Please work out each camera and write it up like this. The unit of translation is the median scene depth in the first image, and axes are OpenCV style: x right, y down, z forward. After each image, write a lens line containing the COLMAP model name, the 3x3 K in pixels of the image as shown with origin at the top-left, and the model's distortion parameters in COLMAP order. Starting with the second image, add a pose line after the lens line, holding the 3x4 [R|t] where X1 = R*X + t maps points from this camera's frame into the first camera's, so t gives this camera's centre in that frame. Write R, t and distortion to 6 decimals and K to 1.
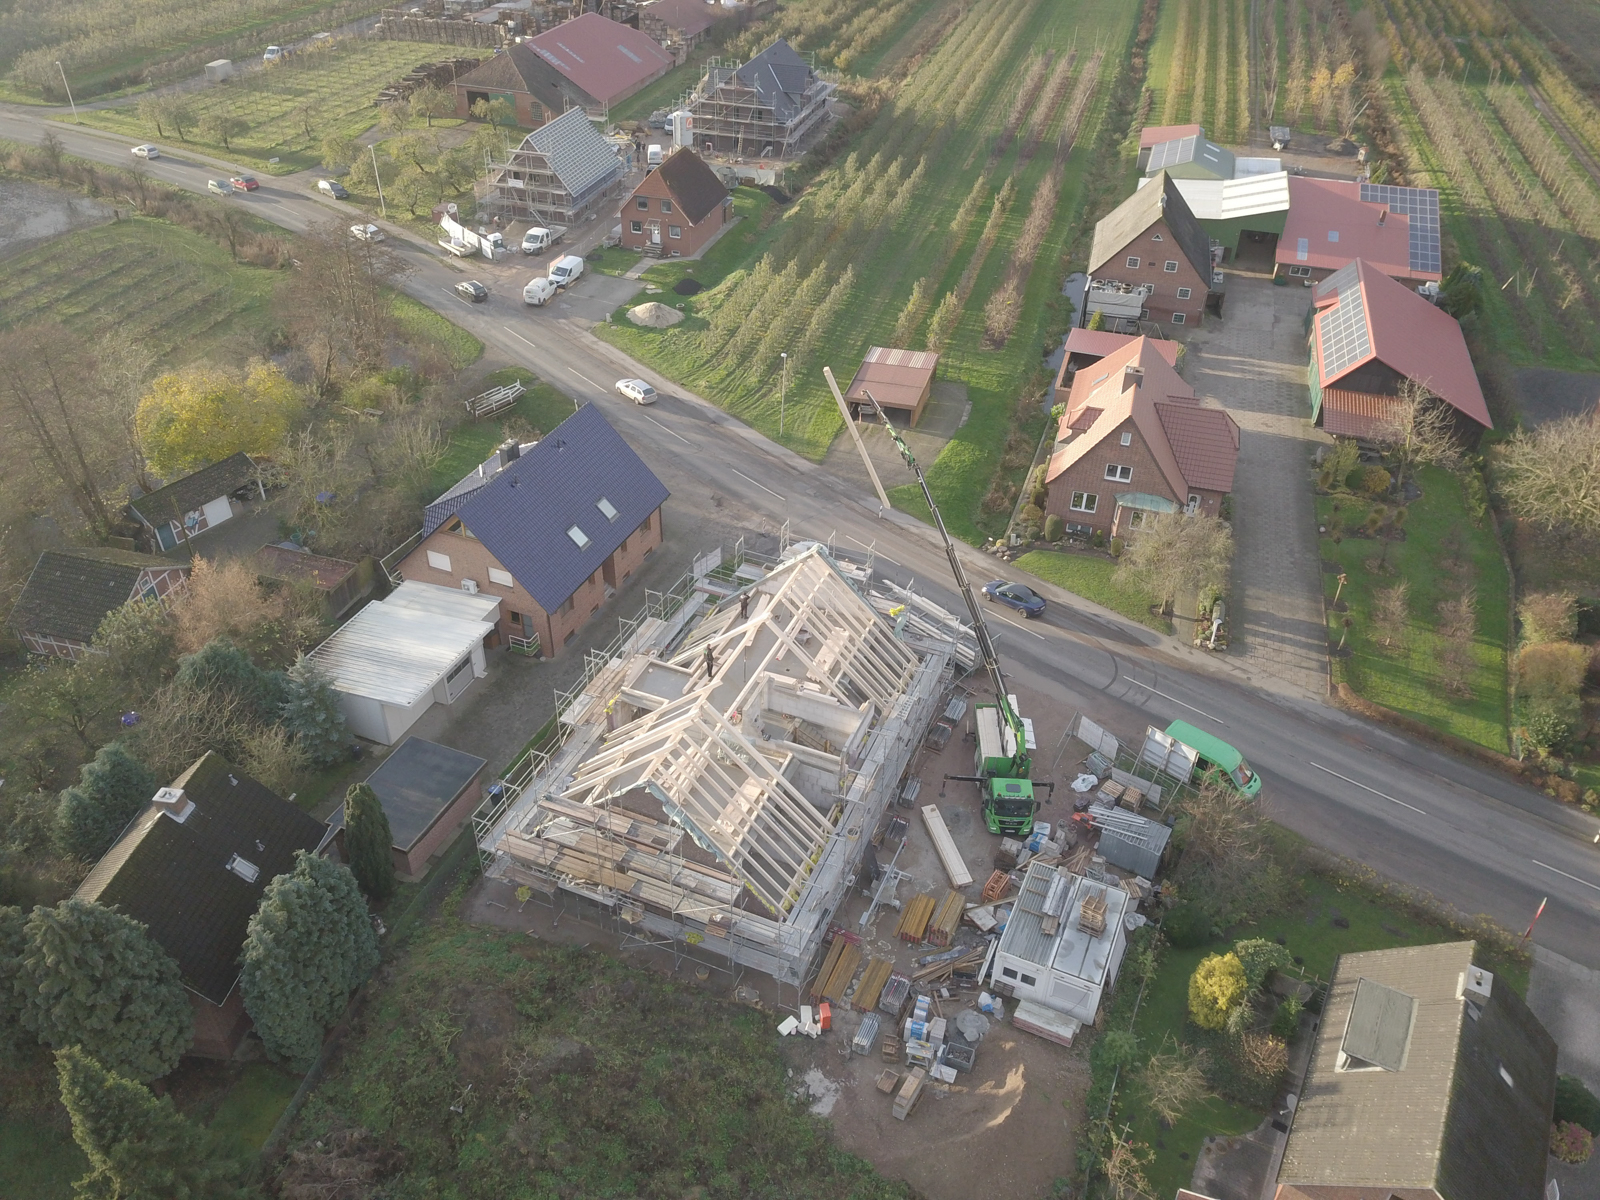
lens RADIAL K [[1198.2, 0, 806.3], [0, 1198.2, 602.7], [0, 0, 1]] dist [0.004700, 0.003849]
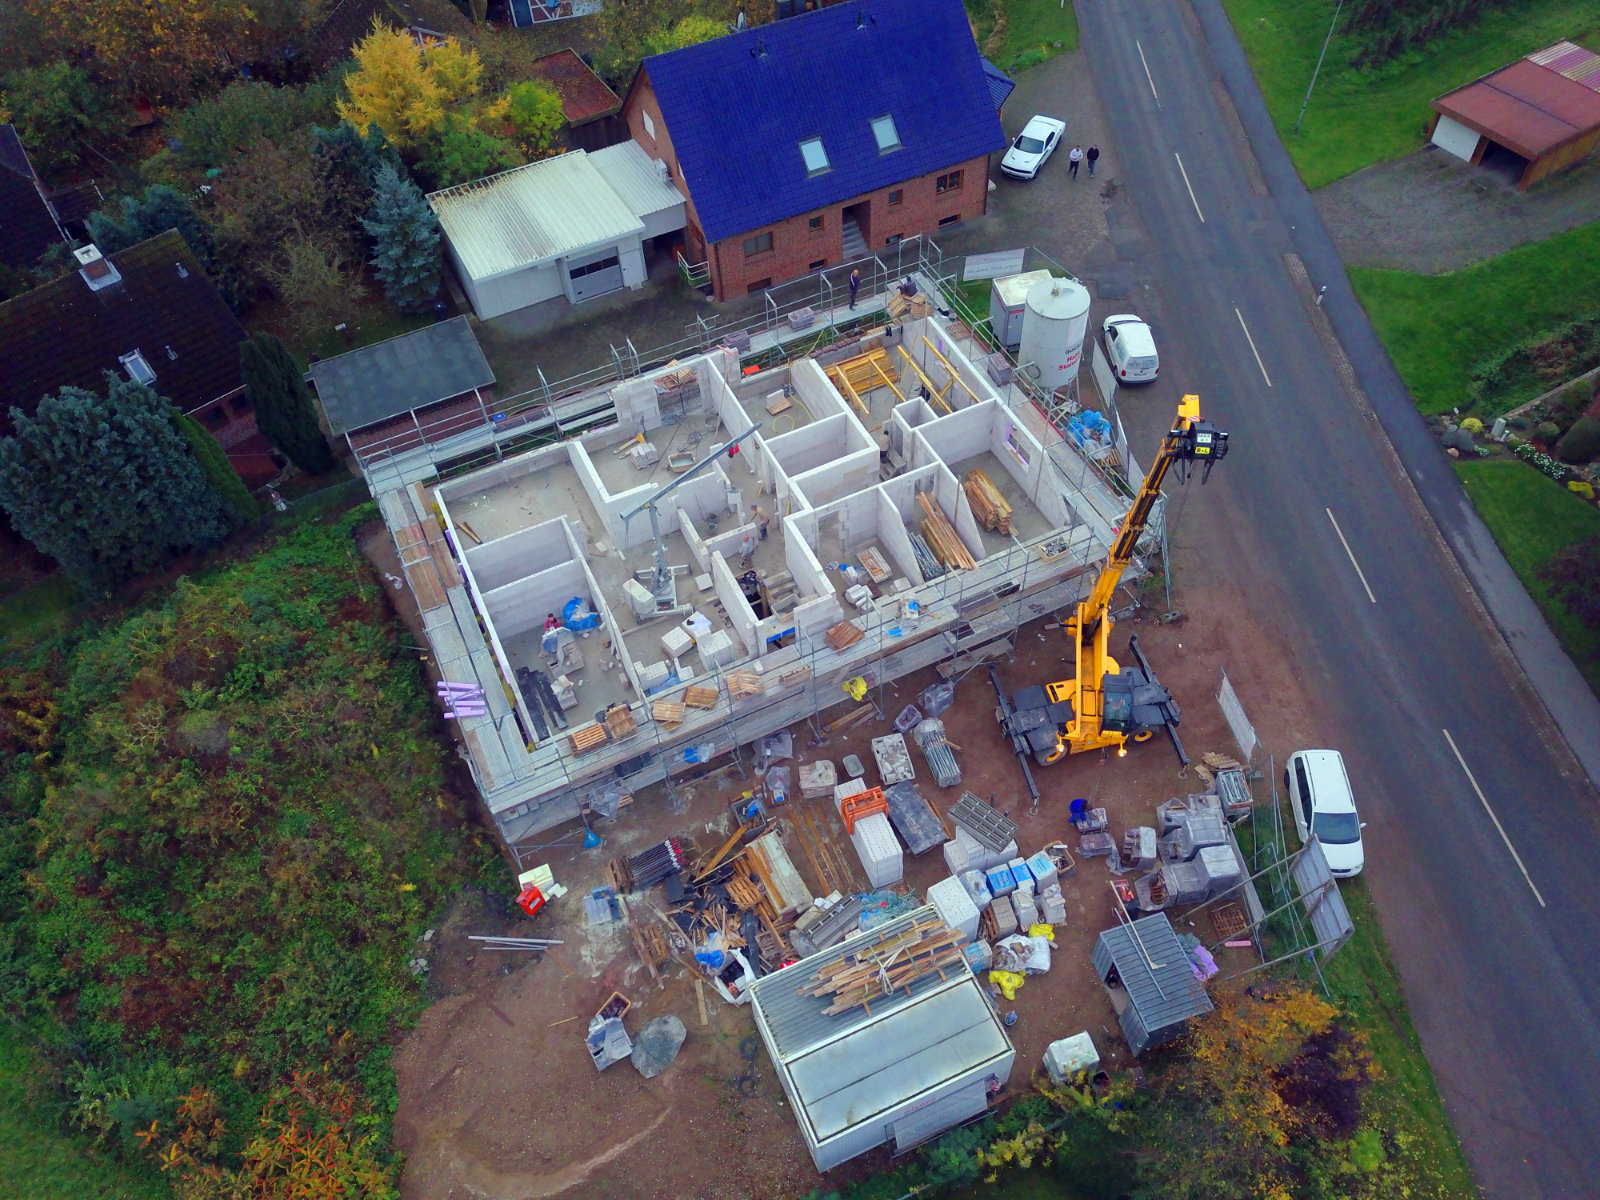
lens RADIAL K [[1205.3, 0, 806.2], [0, 1205.3, 597.9], [0, 0, 1]] dist [0.007611, -0.005953]
pose [[0.743448, 0.495294, -0.449410, 0.263953], [-0.351442, 0.861037, 0.367566, -0.092068], [0.569011, -0.115325, 0.814203, 0.380913]]
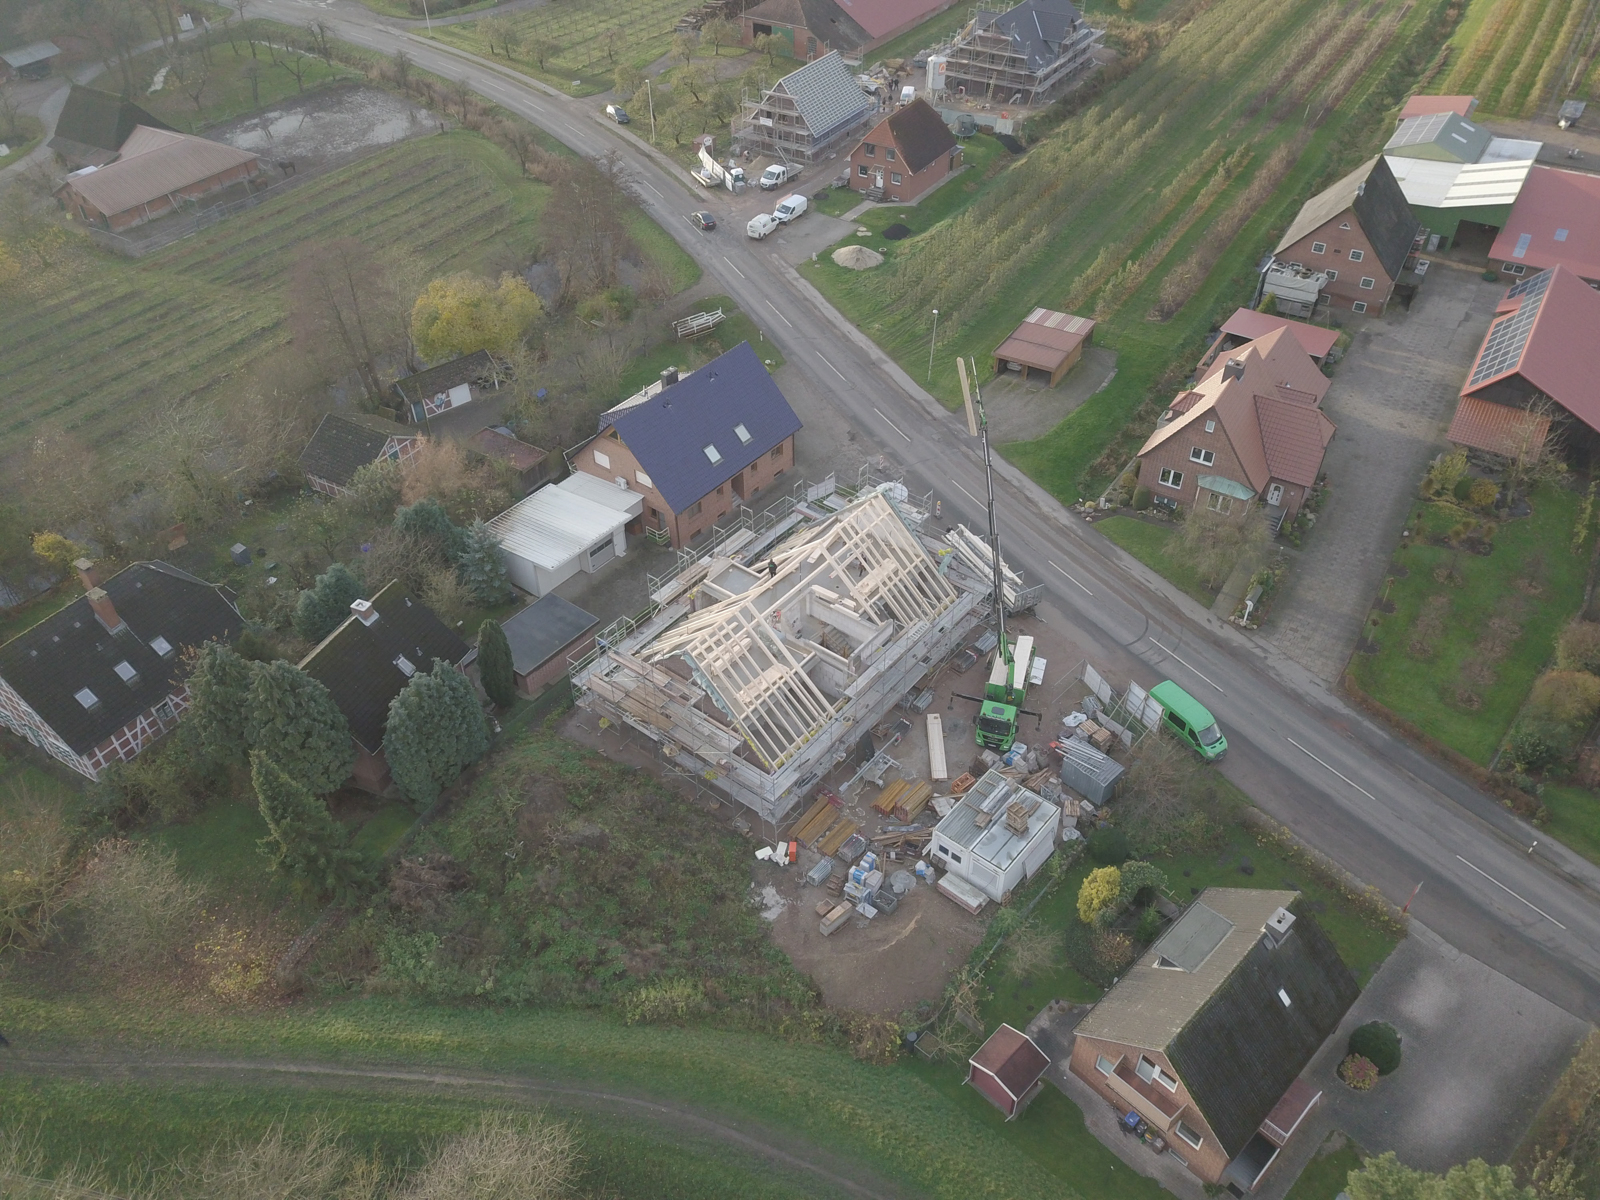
lens RADIAL K [[1197.8, 0, 810.1], [0, 1197.8, 599.4], [0, 0, 1]] dist [0.007347, -0.002467]
pose [[0.963482, 0.153598, -0.219340, 0.196999], [-0.137221, 0.986612, 0.088135, -0.029775], [0.229941, -0.054819, 0.971659, -0.171464]]
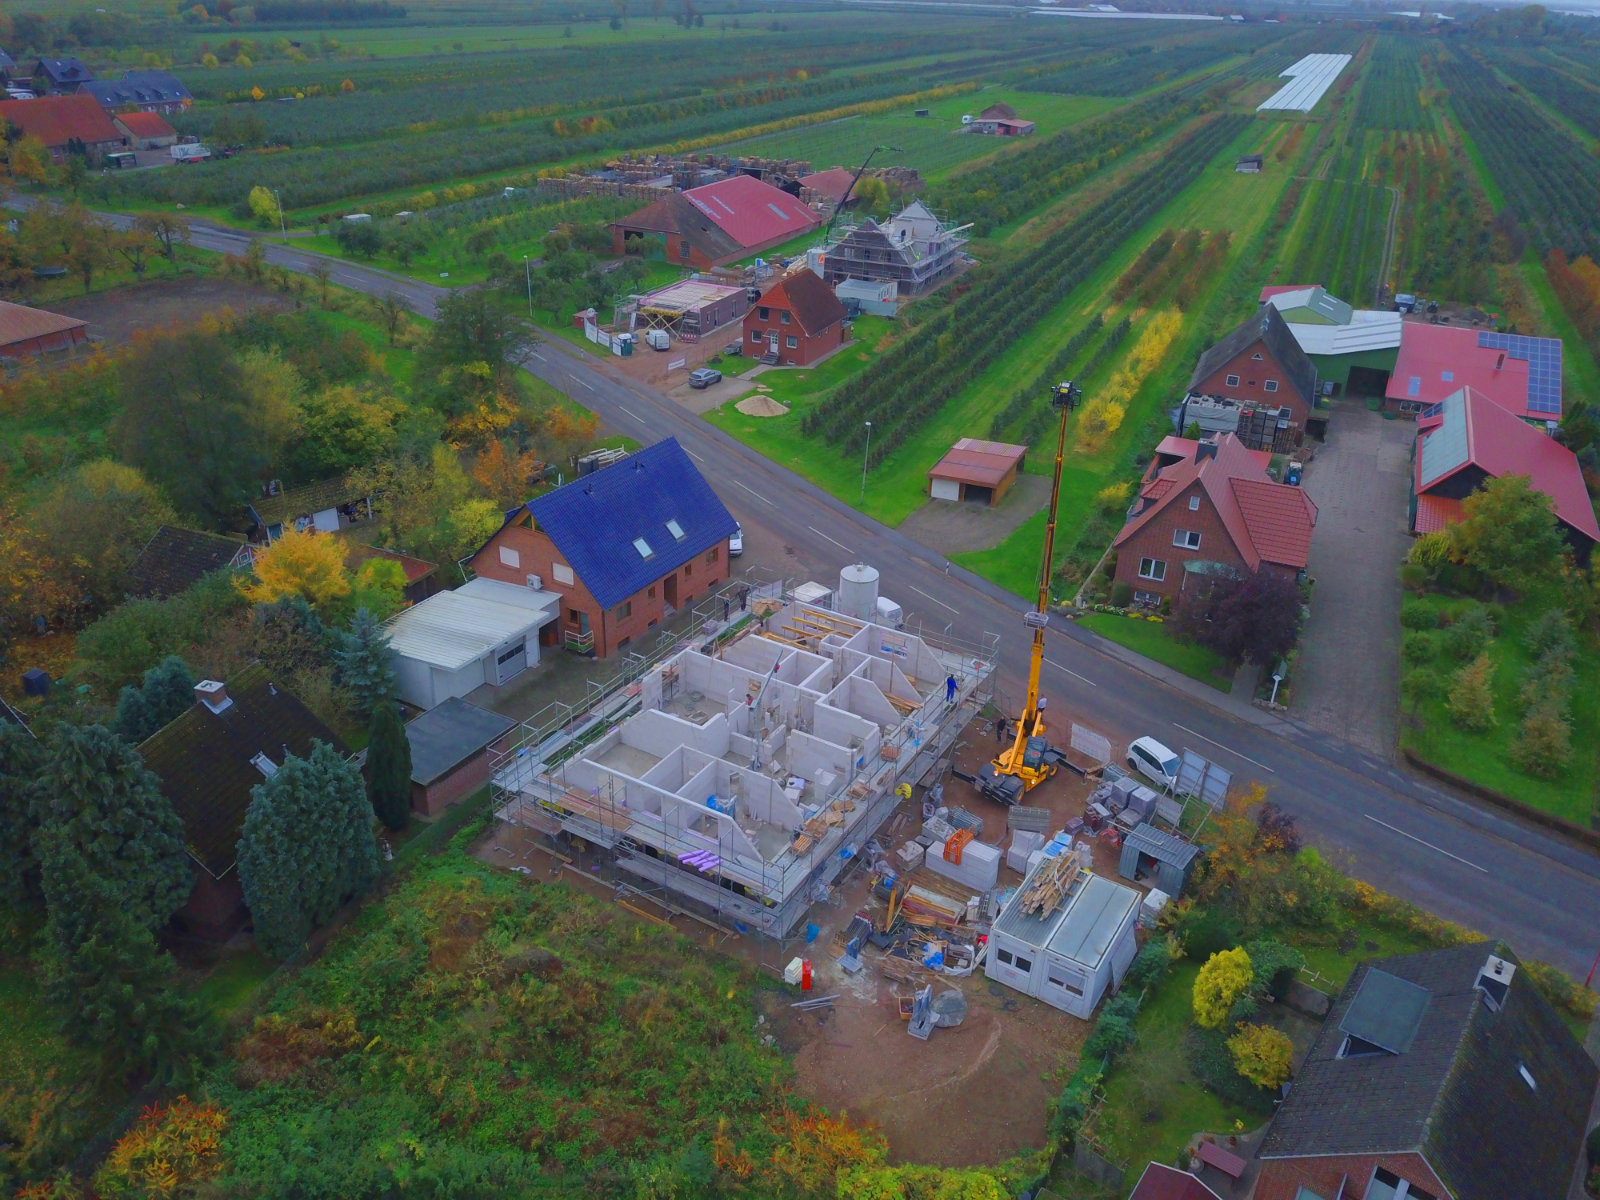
lens RADIAL K [[1205.3, 0, 806.2], [0, 1205.3, 597.9], [0, 0, 1]] dist [0.007611, -0.005953]
pose [[0.990477, 0.071133, -0.117879, 0.077697], [-0.089701, 0.982942, -0.160561, 0.144026], [0.104447, 0.169606, 0.979962, -0.004624]]
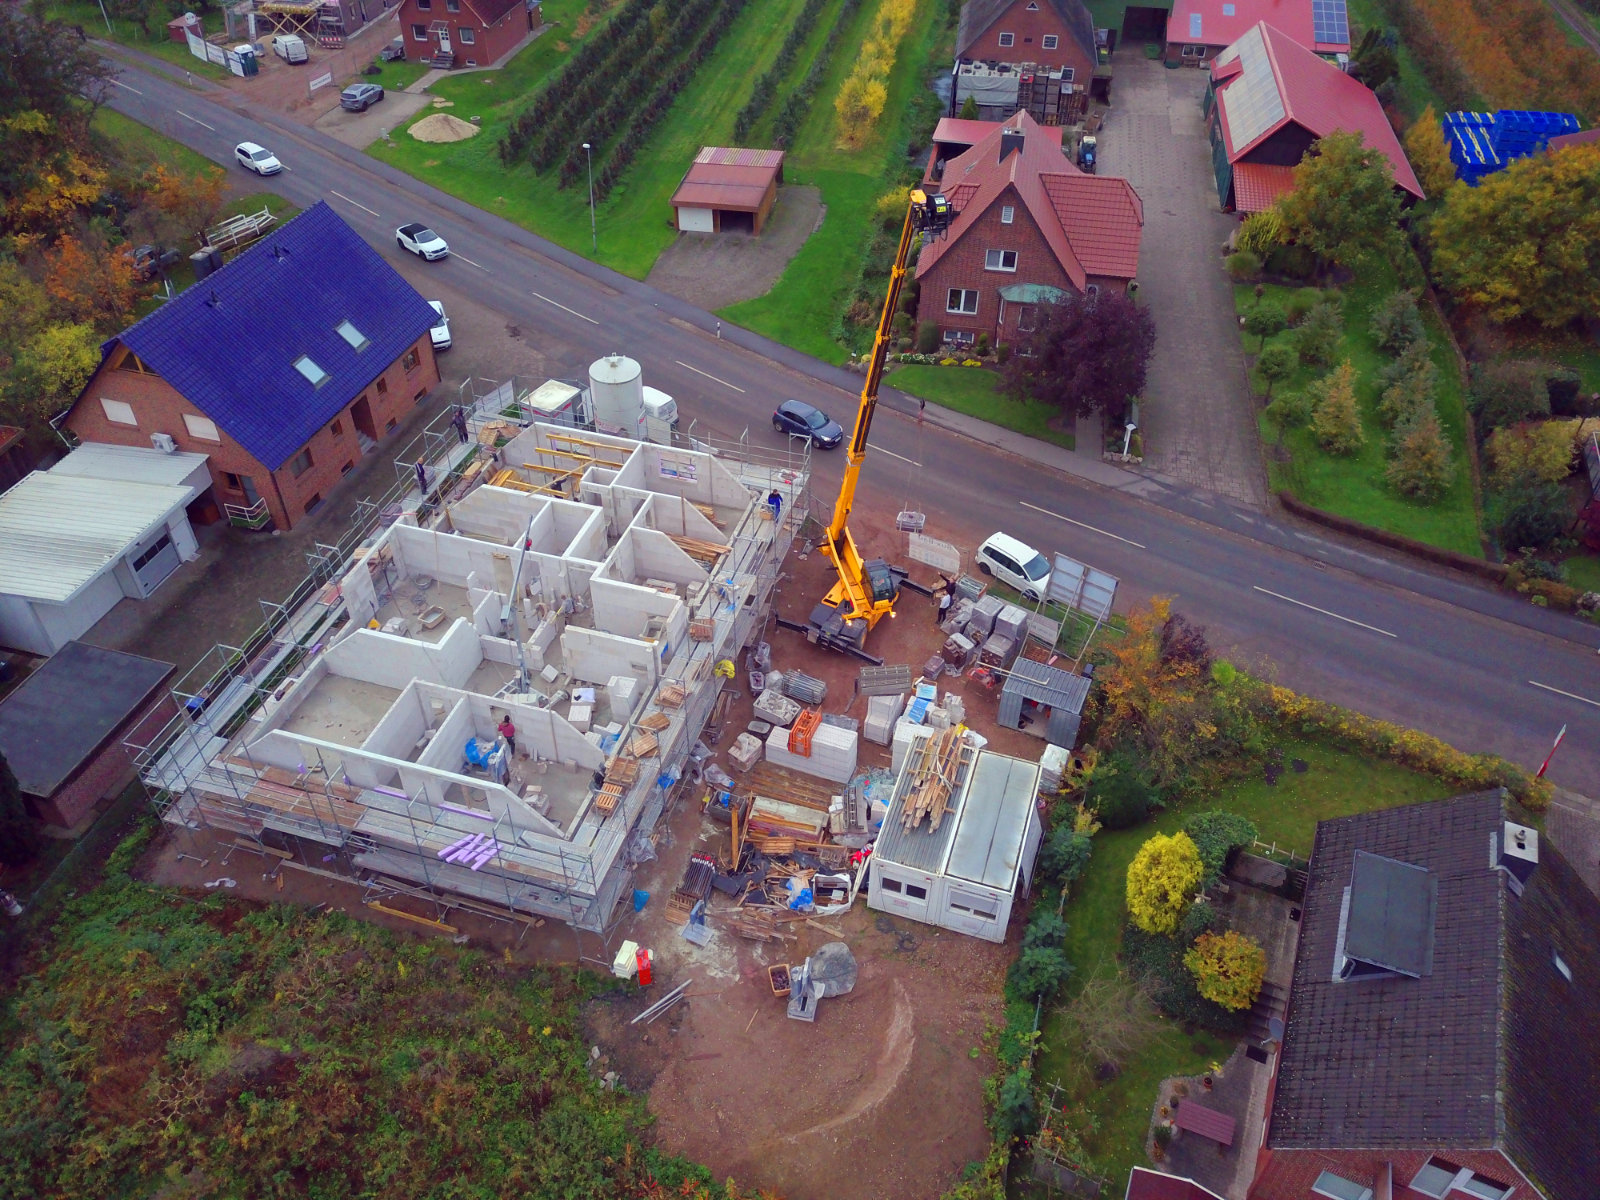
lens RADIAL K [[1205.3, 0, 806.2], [0, 1205.3, 597.9], [0, 0, 1]] dist [0.007611, -0.005953]
pose [[0.994054, -0.077658, 0.076328, 0.053975], [0.071338, 0.994051, 0.082302, 0.048340], [-0.082265, -0.076368, 0.993680, 0.199879]]
